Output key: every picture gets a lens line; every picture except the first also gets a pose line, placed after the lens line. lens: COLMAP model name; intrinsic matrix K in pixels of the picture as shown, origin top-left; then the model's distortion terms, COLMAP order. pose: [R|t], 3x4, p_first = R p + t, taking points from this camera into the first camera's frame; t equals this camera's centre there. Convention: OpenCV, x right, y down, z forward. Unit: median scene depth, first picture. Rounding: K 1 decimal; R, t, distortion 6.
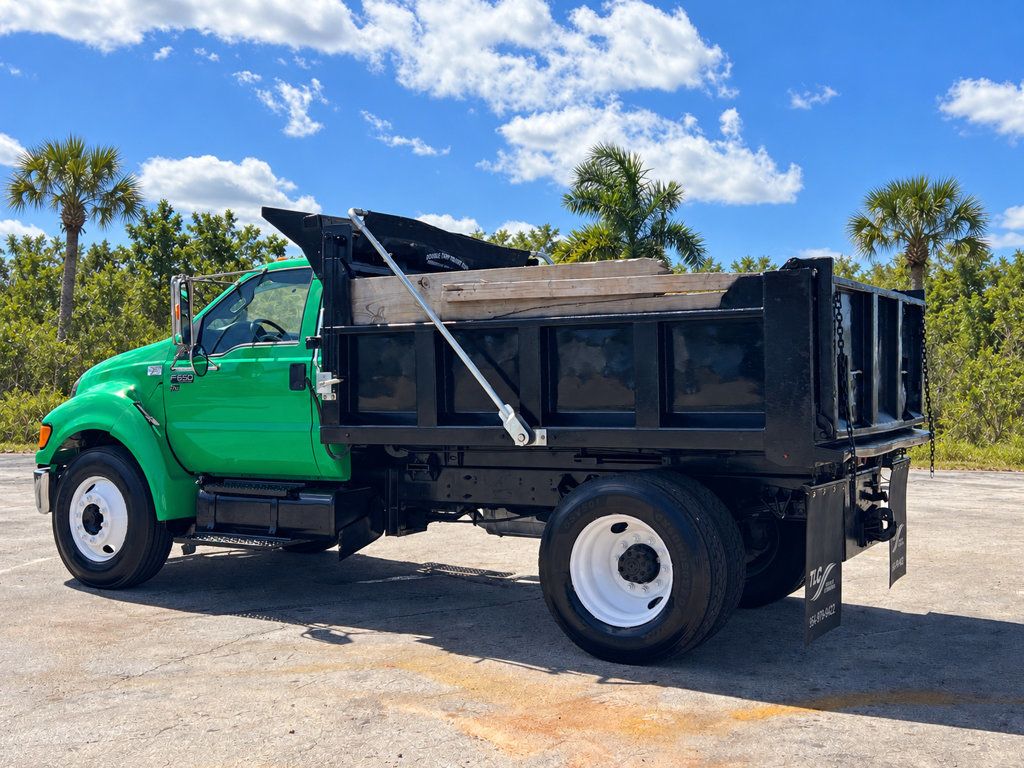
lens RADIAL K [[1124.8, 0, 512.0], [0, 1124.8, 384.0], [0, 0, 1]] dist [0.021125, 0.035587]
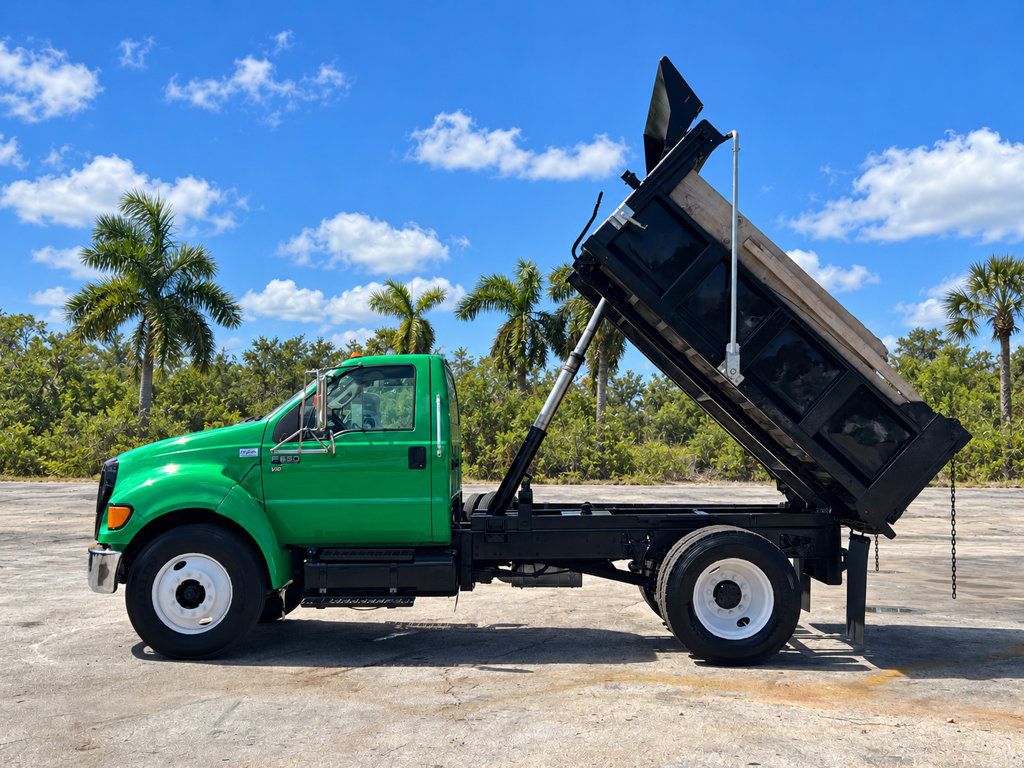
lens RADIAL K [[1247.8, 0, 512.0], [0, 1247.8, 384.0], [0, 0, 1]] dist [0.045684, -0.022962]
pose [[0.885638, 0.022822, 0.463815, -0.739514], [0.001673, 0.998628, -0.052332, -0.015912], [-0.464373, 0.047123, 0.884385, -0.211194]]
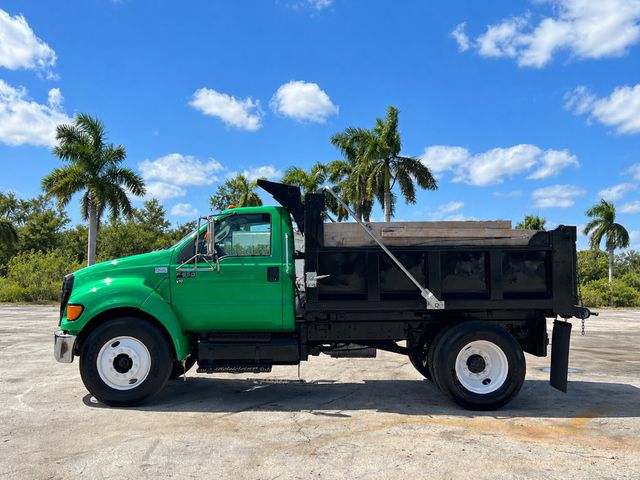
lens RADIAL K [[703.0, 0, 320.0], [0, 703.0, 240.0], [0, 0, 1]] dist [0.021125, 0.035587]
pose [[0.869222, 0.022004, 0.493932, -0.707645], [-0.001983, 0.999156, -0.041022, -0.015687], [-0.494417, 0.034678, 0.868533, -0.010842]]
